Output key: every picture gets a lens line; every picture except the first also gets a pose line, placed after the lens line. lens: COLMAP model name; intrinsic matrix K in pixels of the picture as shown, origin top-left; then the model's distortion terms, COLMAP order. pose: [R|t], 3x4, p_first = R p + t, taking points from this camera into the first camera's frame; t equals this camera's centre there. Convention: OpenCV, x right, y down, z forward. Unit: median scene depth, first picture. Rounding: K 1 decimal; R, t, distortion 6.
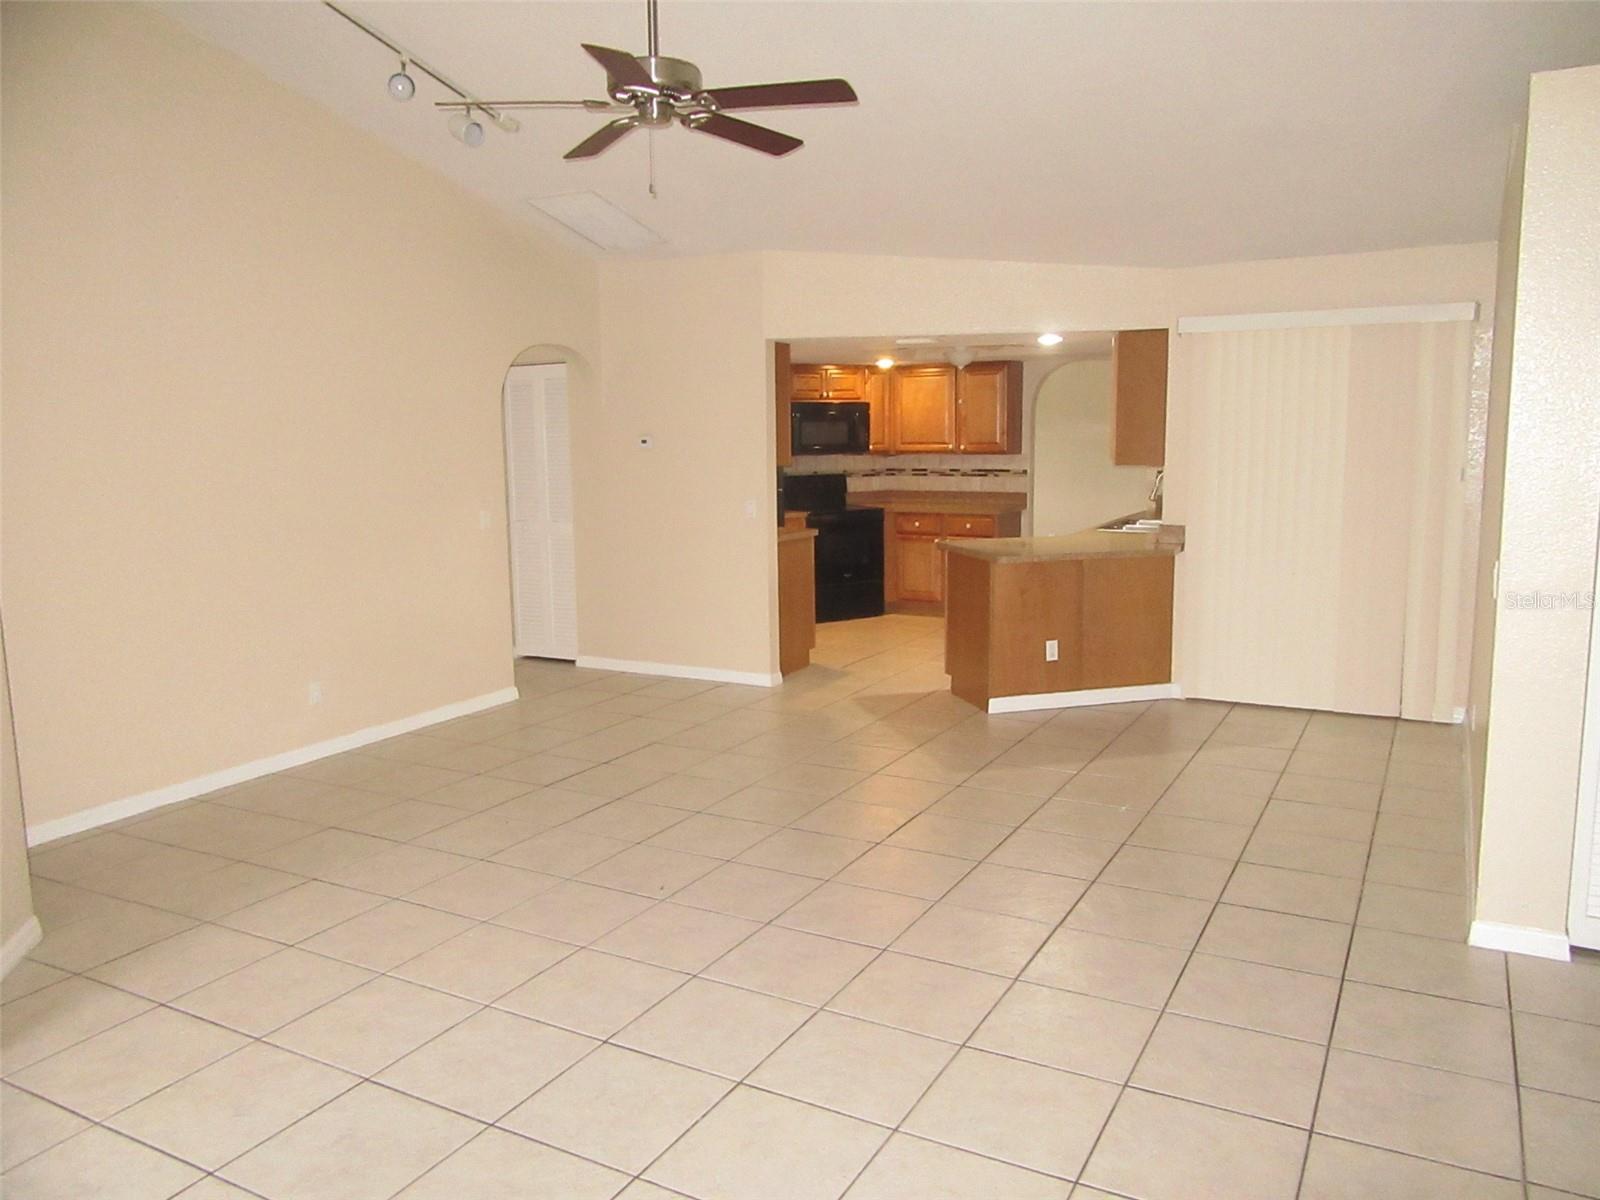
lens RADIAL K [[1172.4, 0, 799.7], [0, 1172.4, 592.6], [0, 0, 1]] dist [-0.003084, -0.000933]
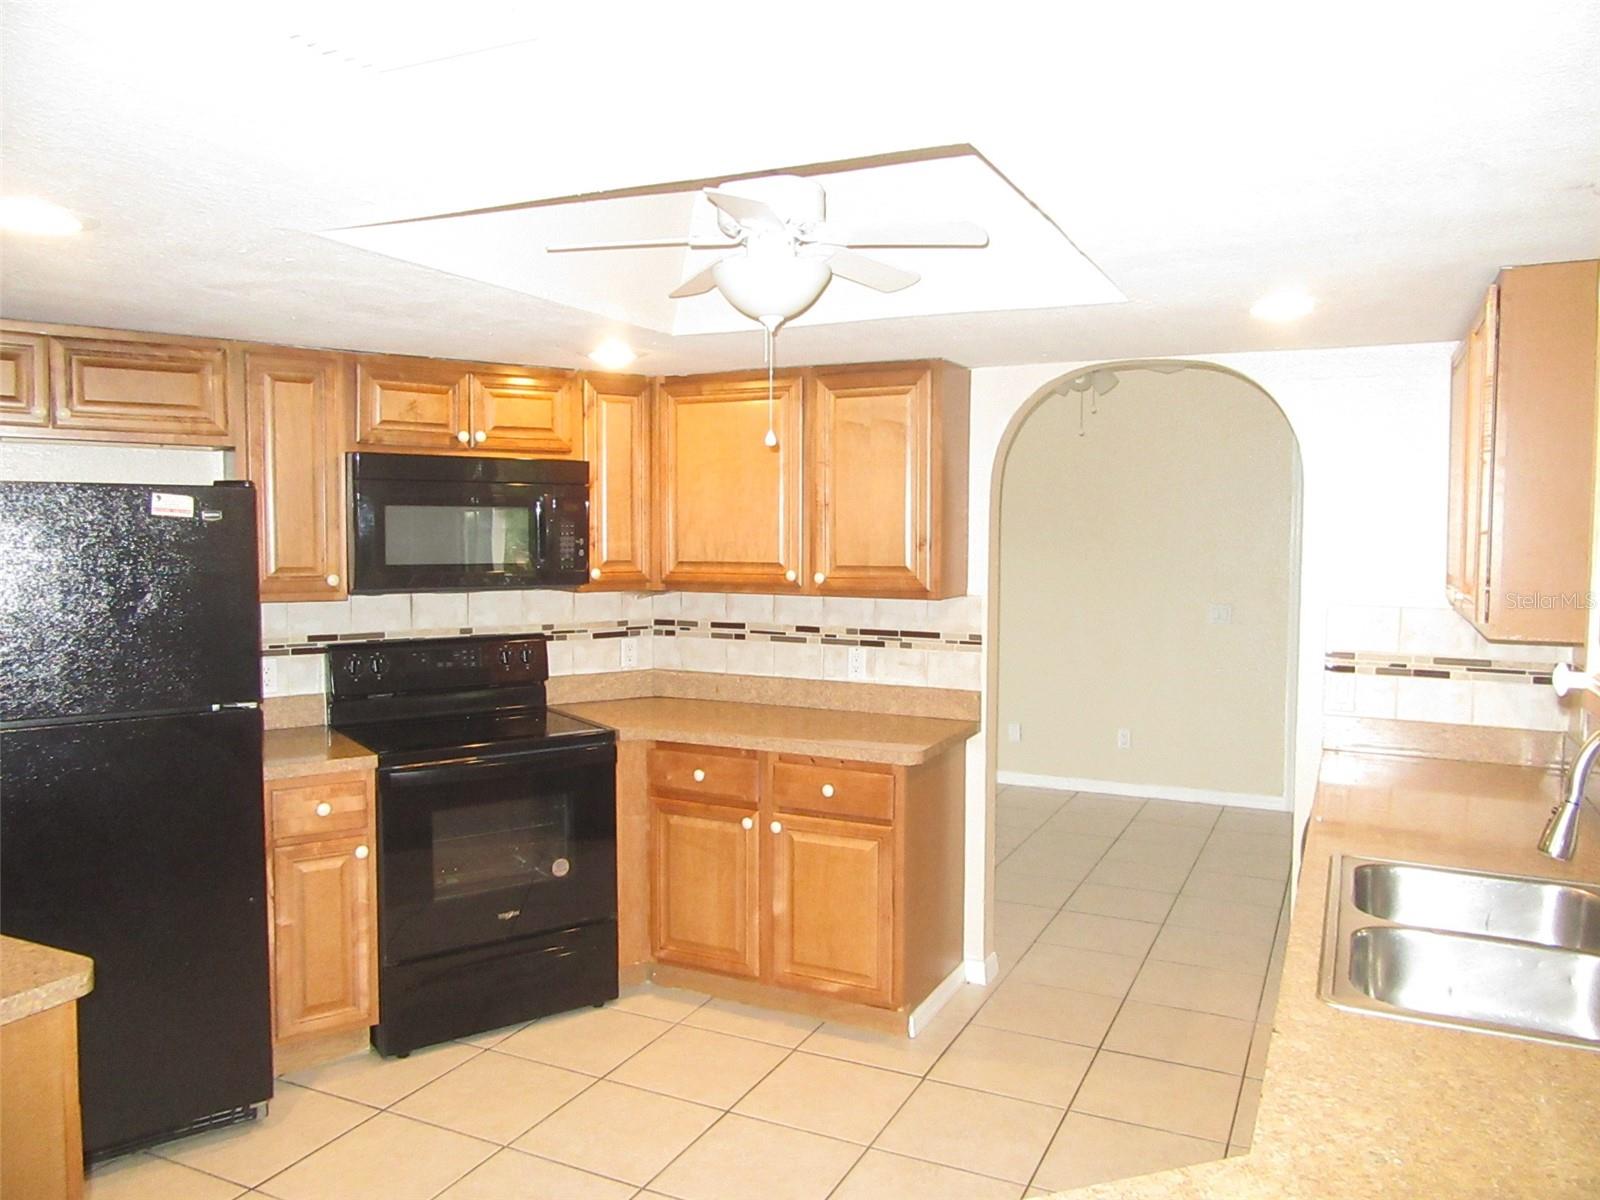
lens RADIAL K [[1172.4, 0, 799.7], [0, 1172.4, 592.6], [0, 0, 1]] dist [-0.003084, -0.000933]
pose [[0.998134, 0.013751, 0.059490, 0.106979], [-0.008661, 0.996344, -0.084990, -0.083925], [-0.060441, 0.084316, 0.994604, 0.598165]]
